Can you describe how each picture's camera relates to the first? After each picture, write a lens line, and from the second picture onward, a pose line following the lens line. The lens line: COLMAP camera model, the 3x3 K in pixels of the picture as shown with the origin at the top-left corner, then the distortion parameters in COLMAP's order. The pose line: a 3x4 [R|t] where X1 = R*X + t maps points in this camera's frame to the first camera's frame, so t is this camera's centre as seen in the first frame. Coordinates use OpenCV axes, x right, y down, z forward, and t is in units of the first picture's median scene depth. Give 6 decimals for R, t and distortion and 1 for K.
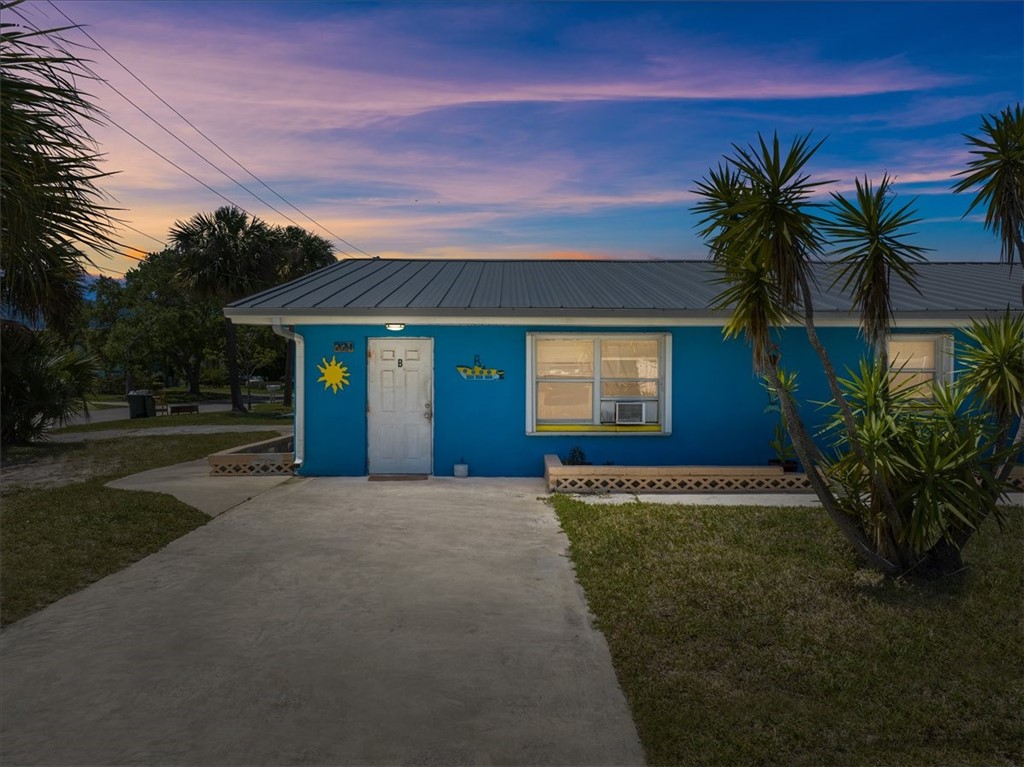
lens RADIAL K [[721.3, 0, 504.3], [0, 721.3, 381.2], [0, 0, 1]] dist [-0.026731, 0.000595]
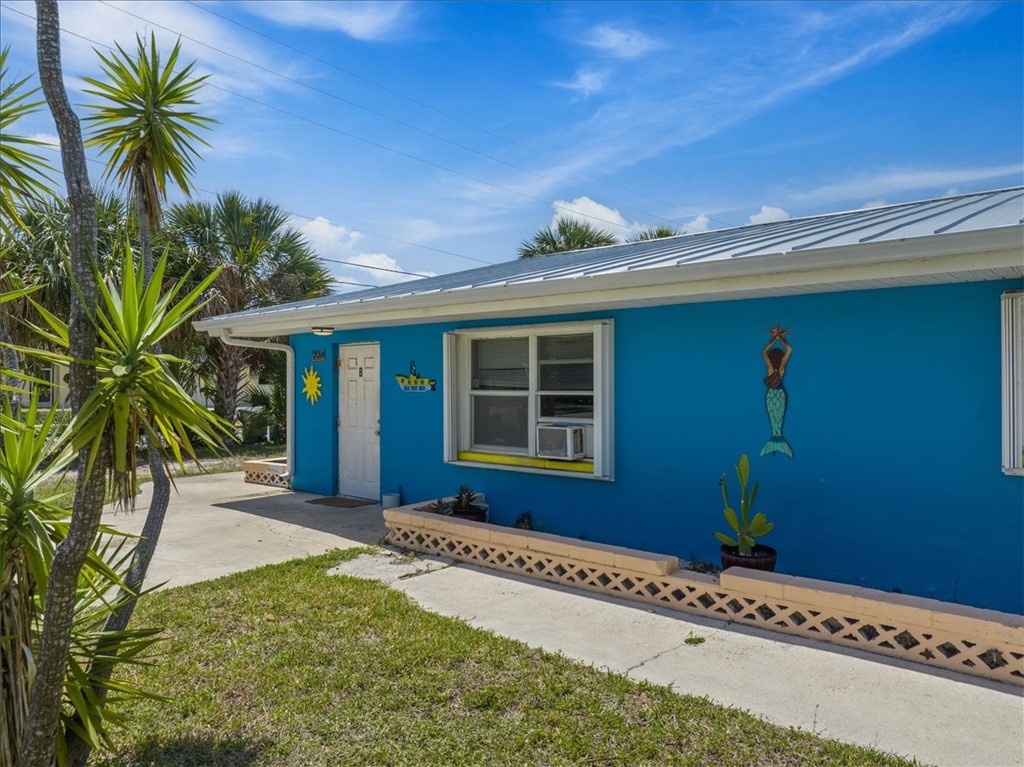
lens RADIAL K [[721.3, 0, 504.3], [0, 721.3, 381.2], [0, 0, 1]] dist [-0.026731, 0.000595]
pose [[0.753744, -0.004038, -0.657156, 0.568909], [-0.006956, 0.999876, -0.014123, -0.002892], [0.657131, 0.015216, 0.753622, 0.460618]]
